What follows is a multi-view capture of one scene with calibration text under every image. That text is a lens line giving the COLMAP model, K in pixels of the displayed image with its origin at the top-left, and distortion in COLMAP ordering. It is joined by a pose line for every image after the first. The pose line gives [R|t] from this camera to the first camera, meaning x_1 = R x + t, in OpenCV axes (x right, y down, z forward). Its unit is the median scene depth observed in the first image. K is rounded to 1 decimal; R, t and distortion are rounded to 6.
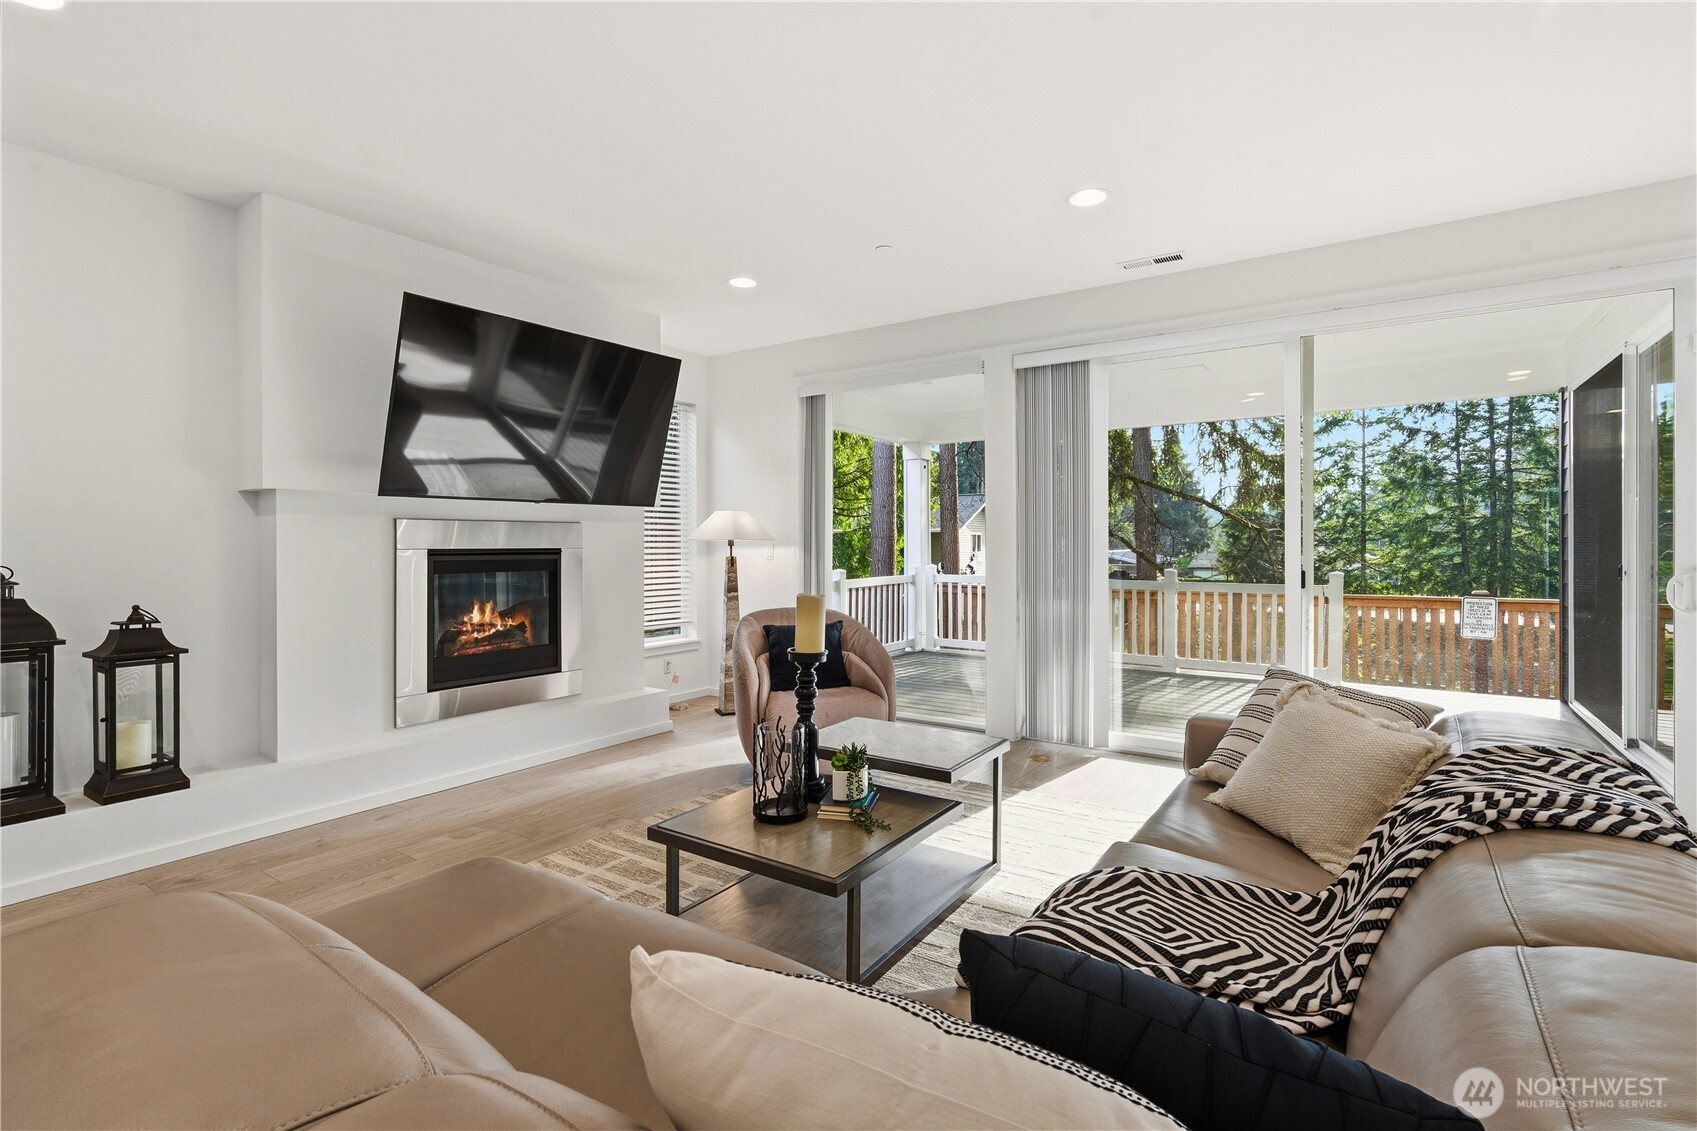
lens RADIAL K [[779.6, 0, 879.4], [0, 779.6, 534.1], [0, 0, 1]] dist [-0.010890, 0.002623]
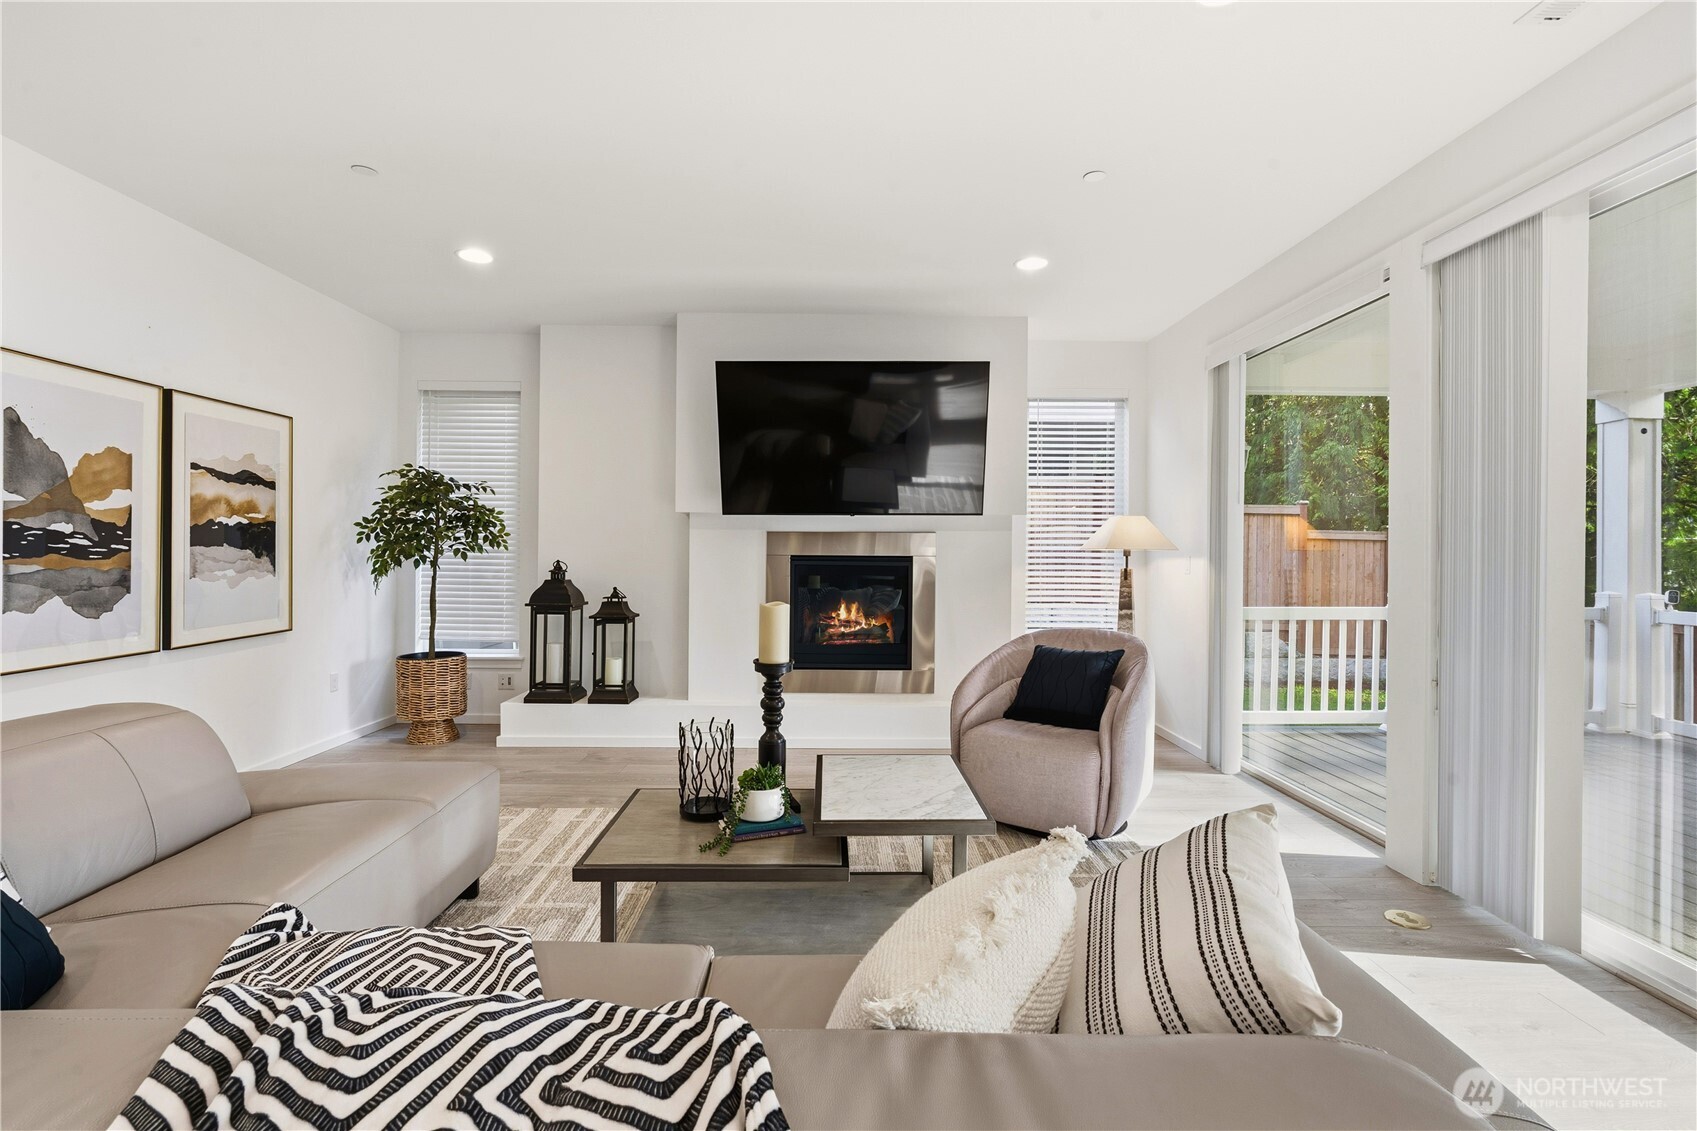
lens RADIAL K [[779.6, 0, 846.4], [0, 779.6, 557.7], [0, 0, 1]] dist [-0.010890, 0.002623]
pose [[0.547683, 0.007912, -0.836649, 0.371261], [0.003814, 0.999921, 0.011953, 0.003726], [0.836677, -0.009737, 0.547610, 0.258902]]
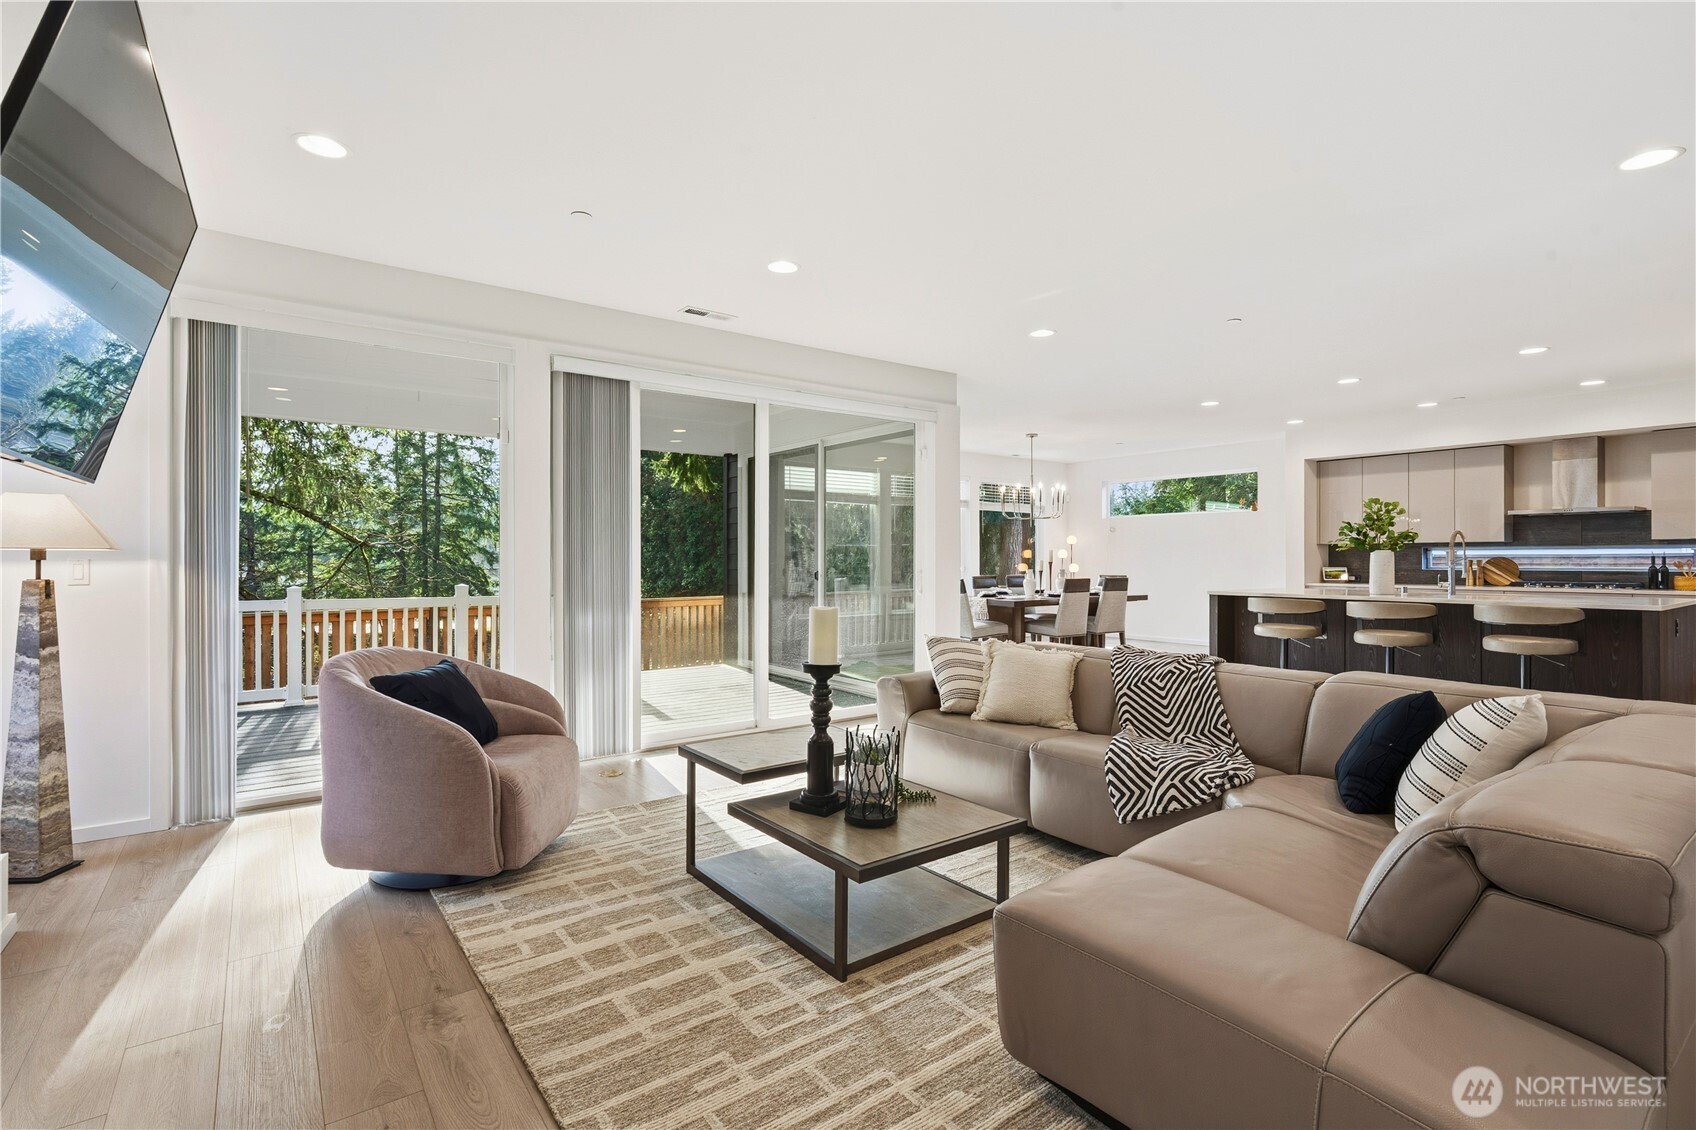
lens RADIAL K [[779.2, 0, 839.4], [0, 779.2, 562.6], [0, 0, 1]] dist [-0.010890, 0.002623]
pose [[0.345873, -0.004298, 0.938271, -0.497582], [-0.012182, 0.999885, 0.009071, 0.005276], [-0.938202, -0.014568, 0.345781, 0.310181]]
